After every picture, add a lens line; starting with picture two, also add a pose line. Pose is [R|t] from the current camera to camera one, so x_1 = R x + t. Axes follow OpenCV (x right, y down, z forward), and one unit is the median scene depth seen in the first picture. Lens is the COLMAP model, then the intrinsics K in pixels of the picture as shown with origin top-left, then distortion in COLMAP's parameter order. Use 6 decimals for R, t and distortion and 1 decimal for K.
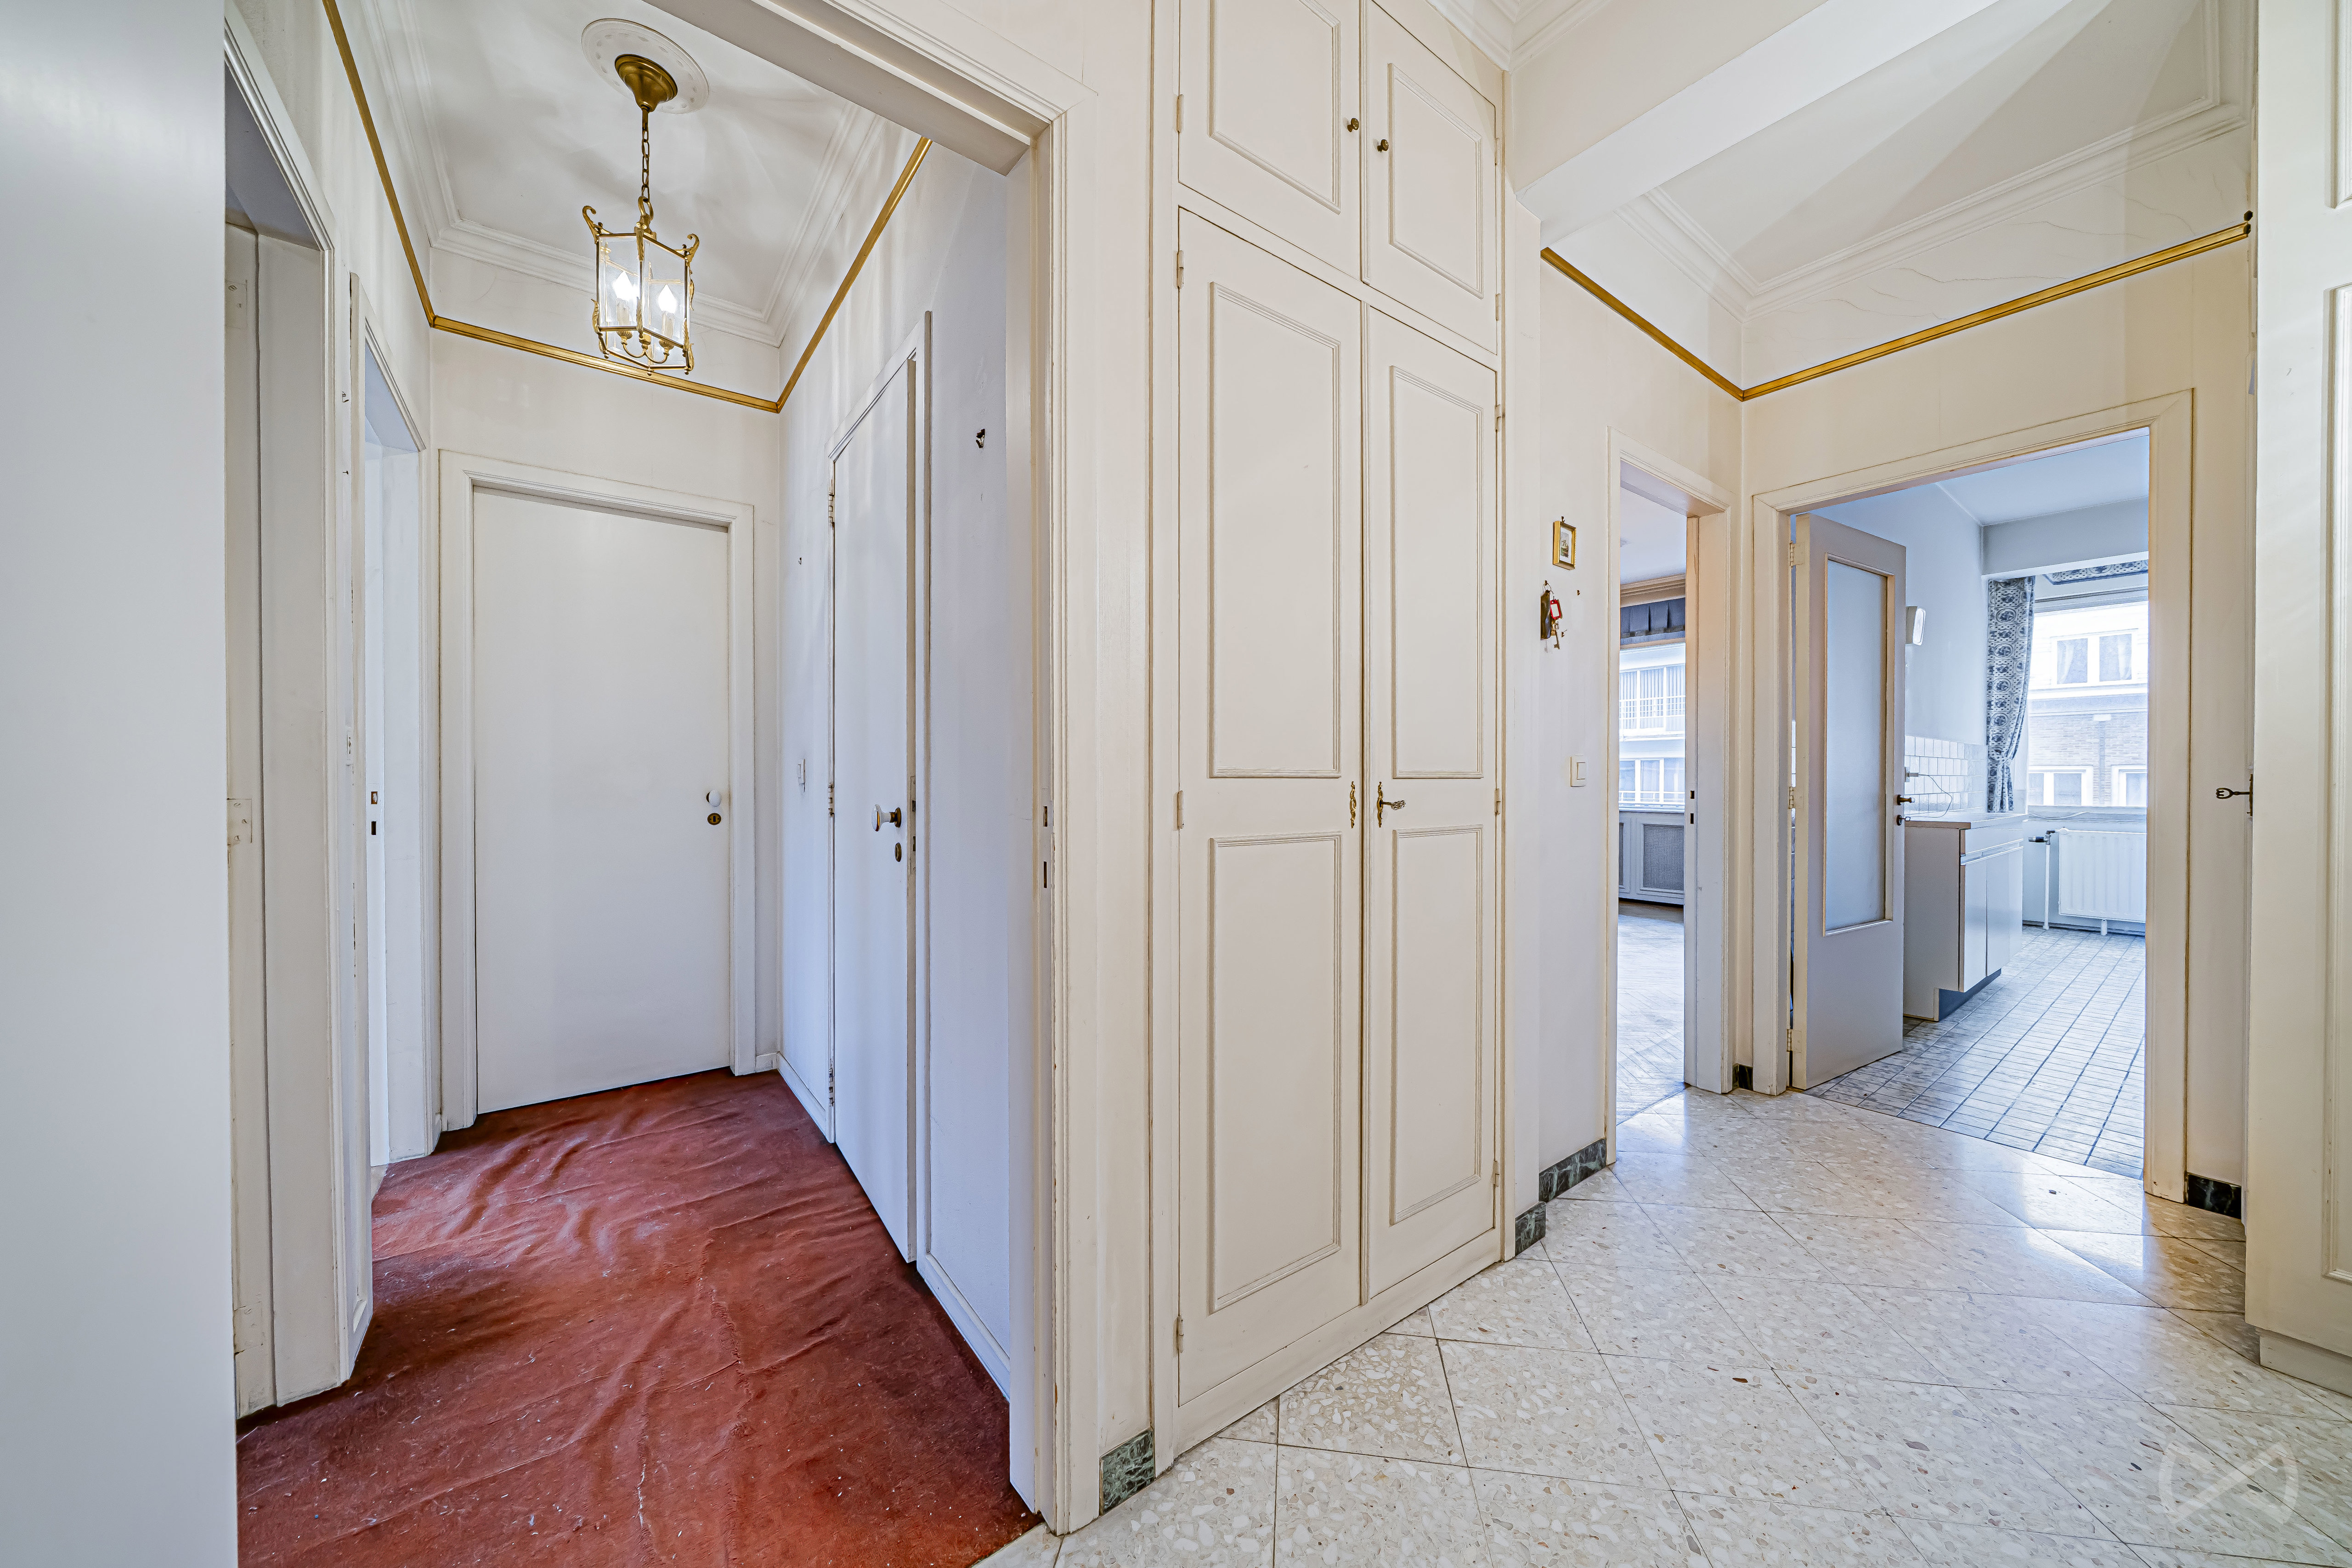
lens RADIAL K [[810.9, 0, 1174.9], [0, 810.9, 777.4], [0, 0, 1]] dist [-0.004304, -0.000695]
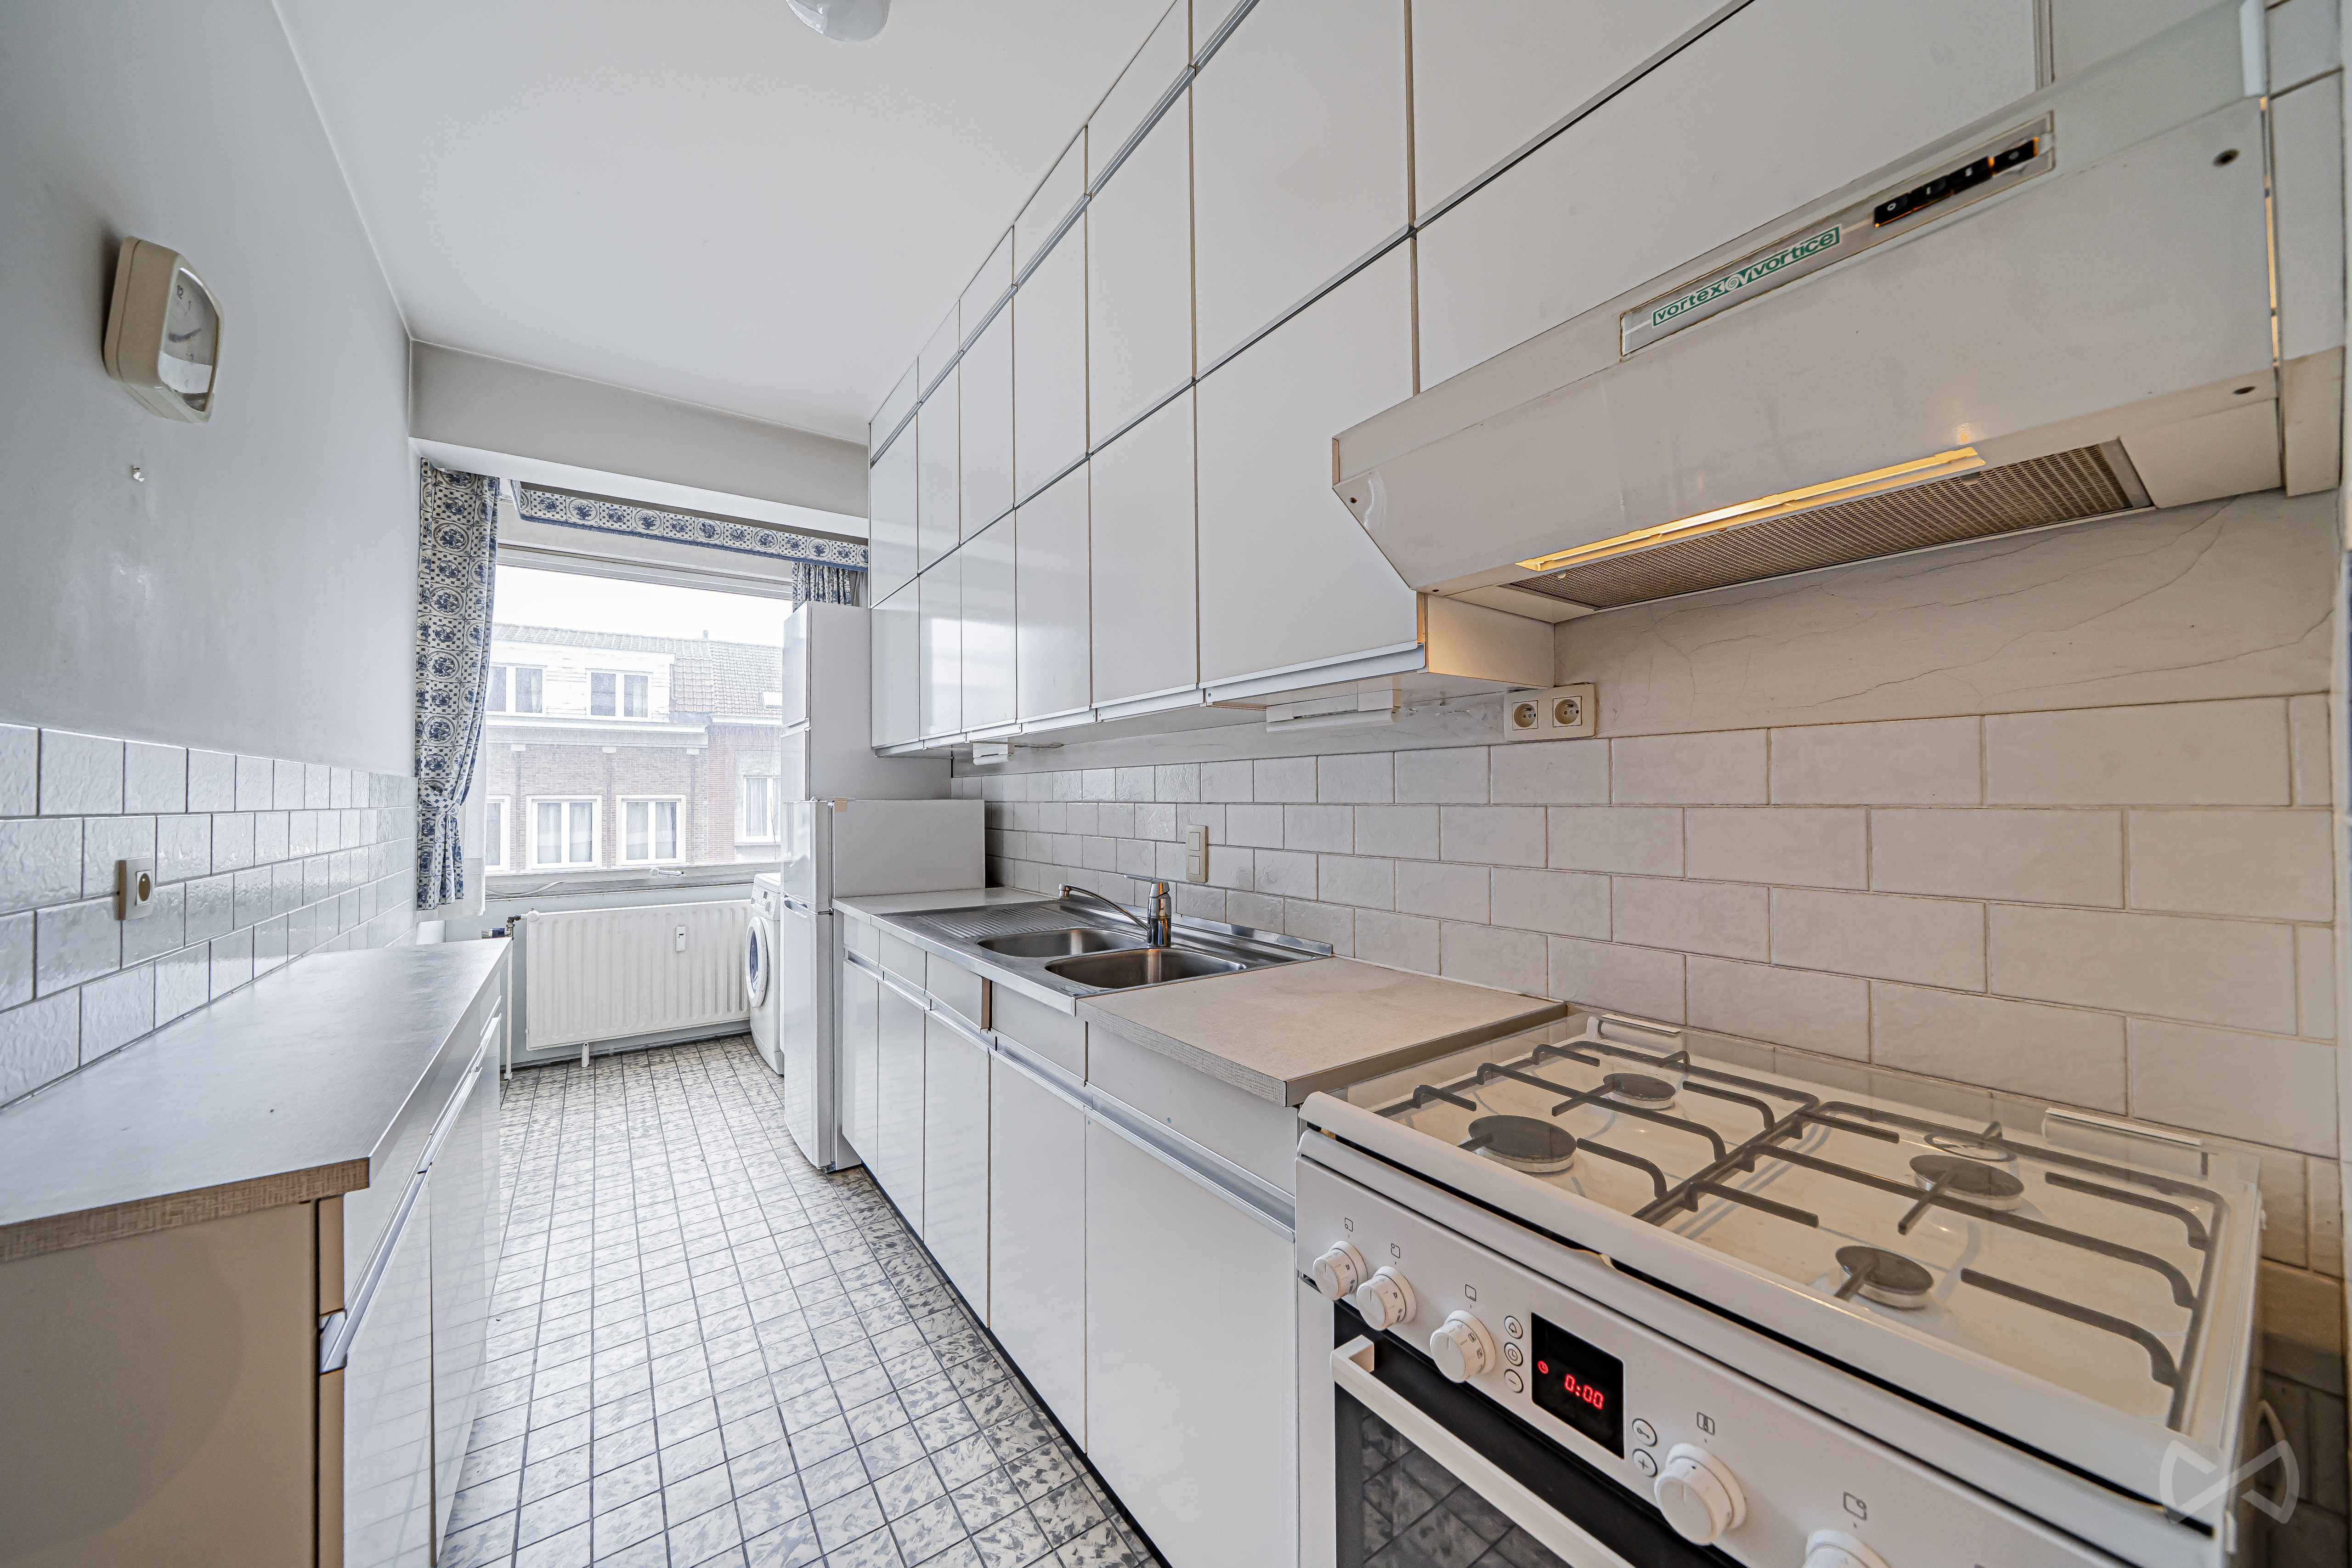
lens RADIAL K [[810.9, 0, 1176.0], [0, 810.9, 790.4], [0, 0, 1]] dist [-0.004304, -0.000695]
pose [[0.020644, 0.008757, 0.999749, 0.502068], [0.005683, 0.999944, -0.008876, -0.023859], [-0.999771, 0.005865, 0.020593, 0.504824]]
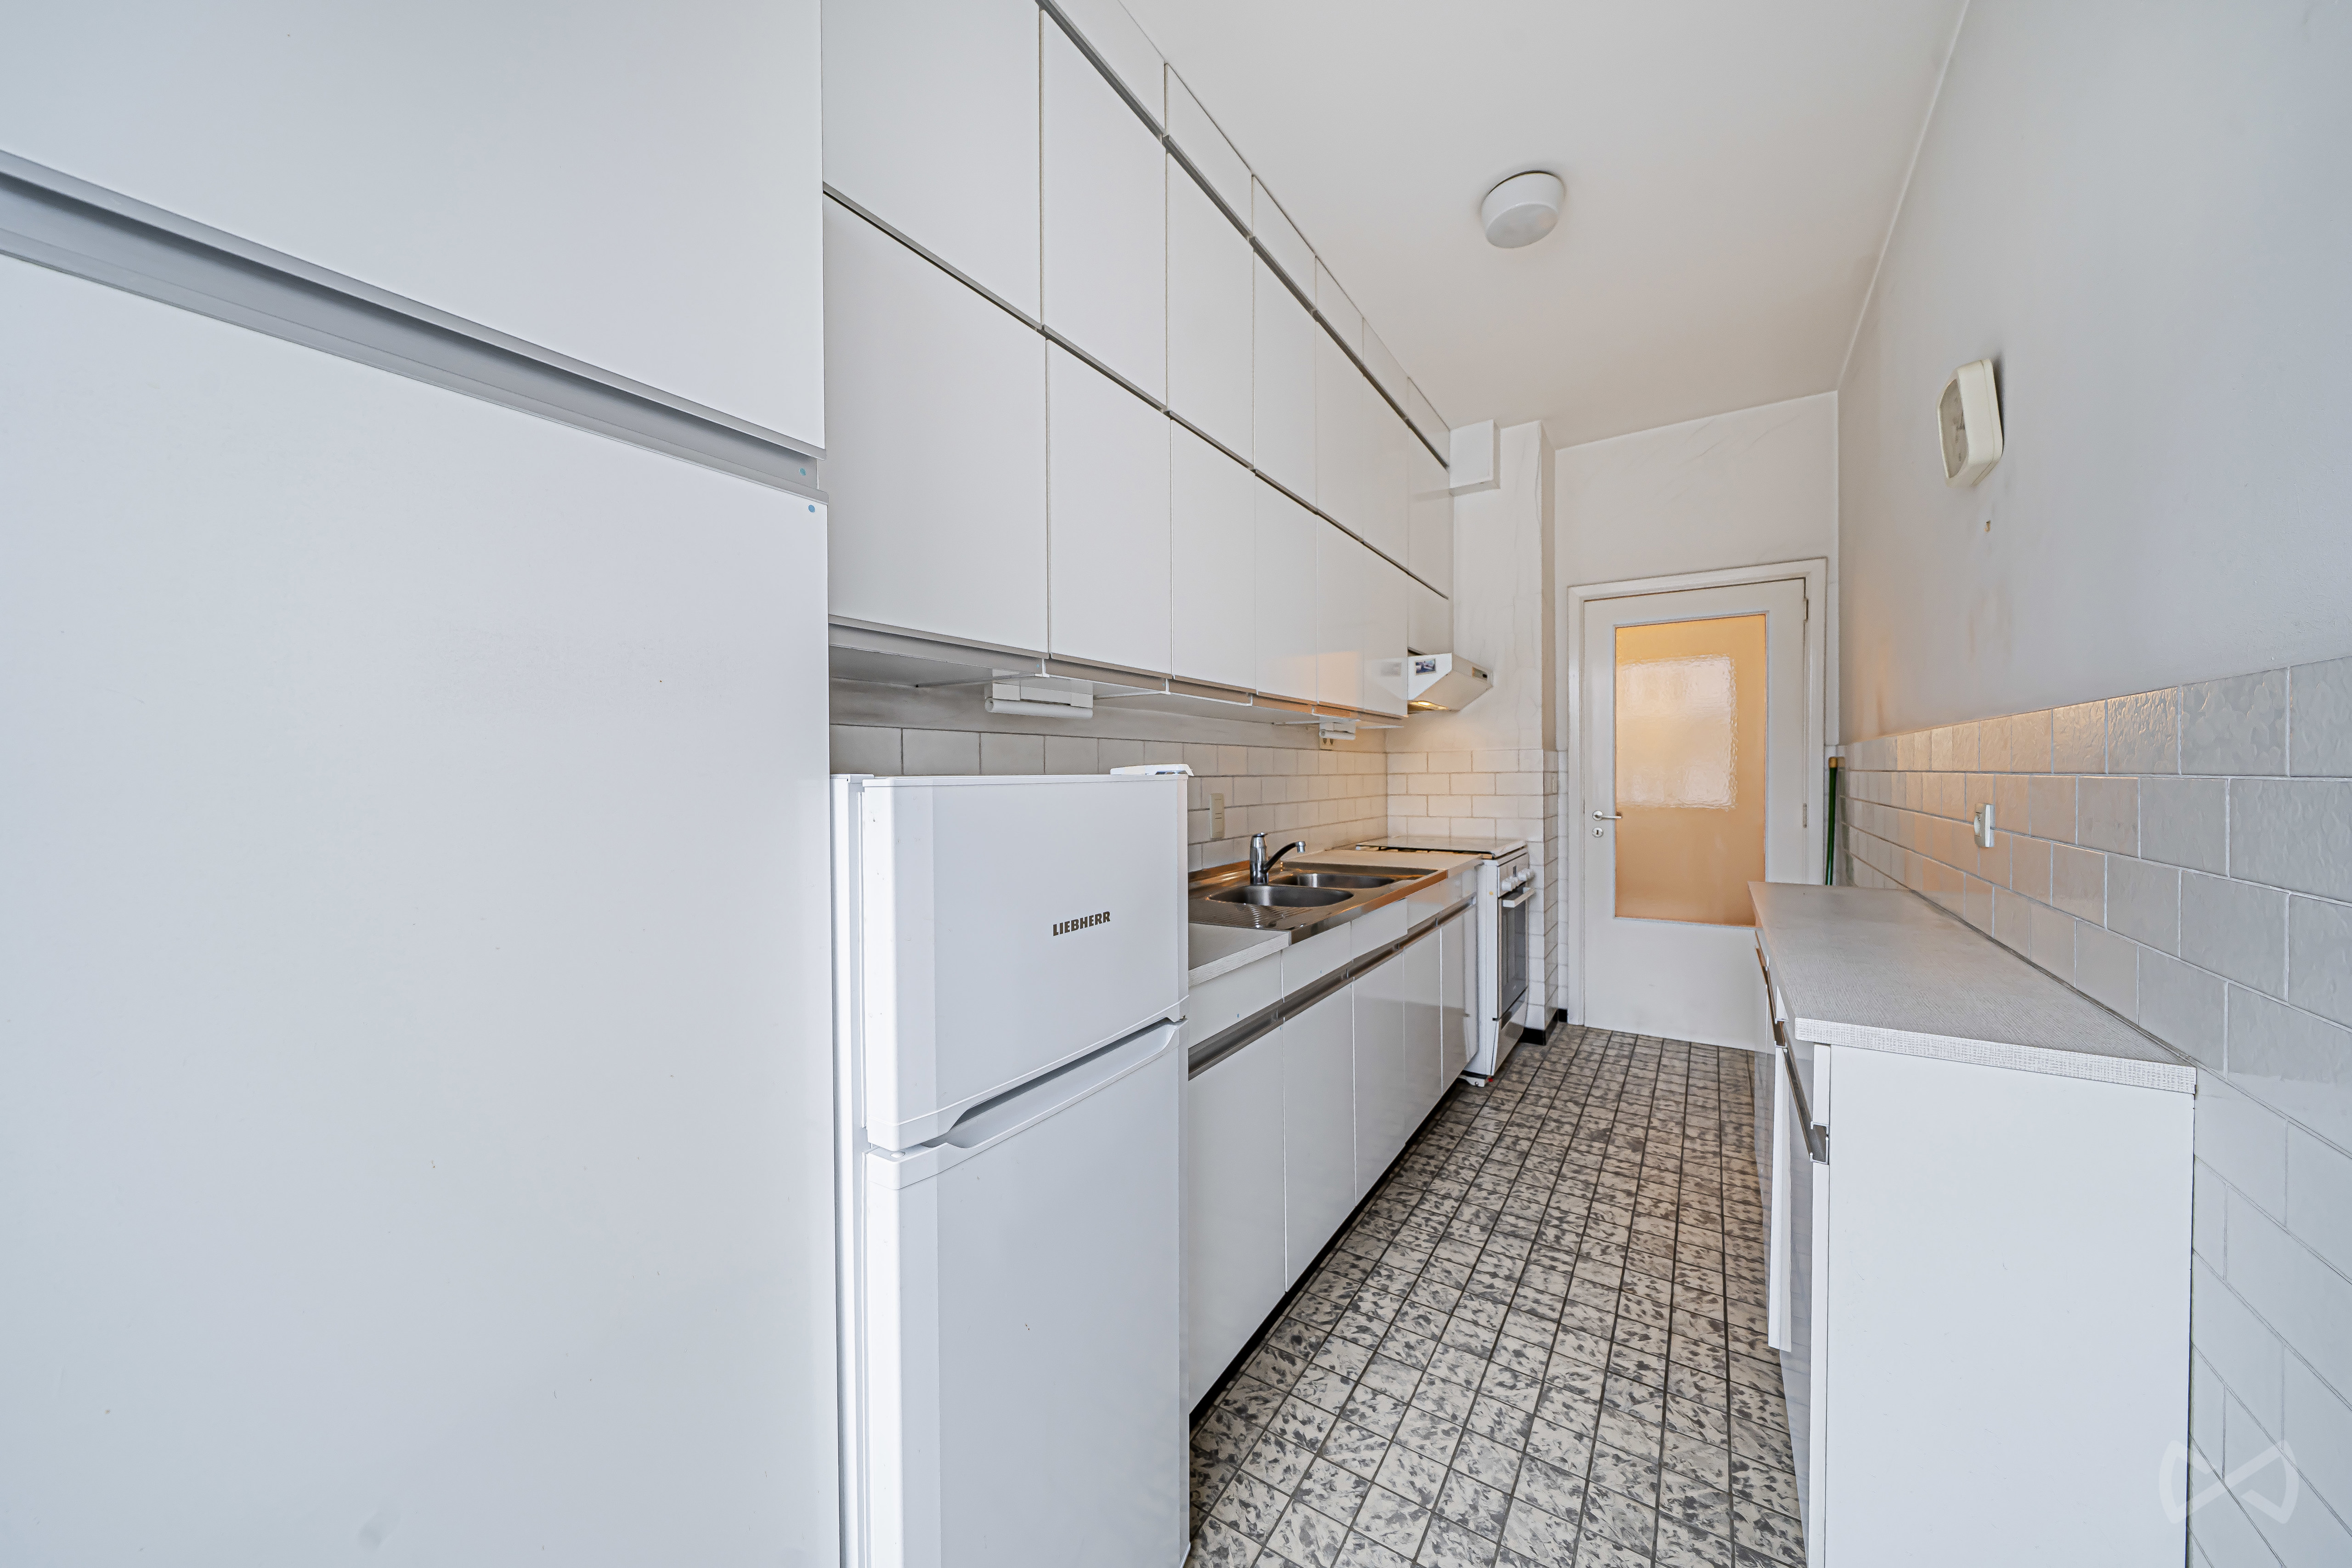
lens RADIAL K [[810.9, 0, 1168.9], [0, 810.9, 772.4], [0, 0, 1]] dist [-0.004304, -0.000695]
pose [[-0.941412, 0.005996, -0.337205, 1.384052], [0.008627, 0.999943, -0.006306, -0.018881], [0.337147, -0.008846, -0.941410, 1.194438]]
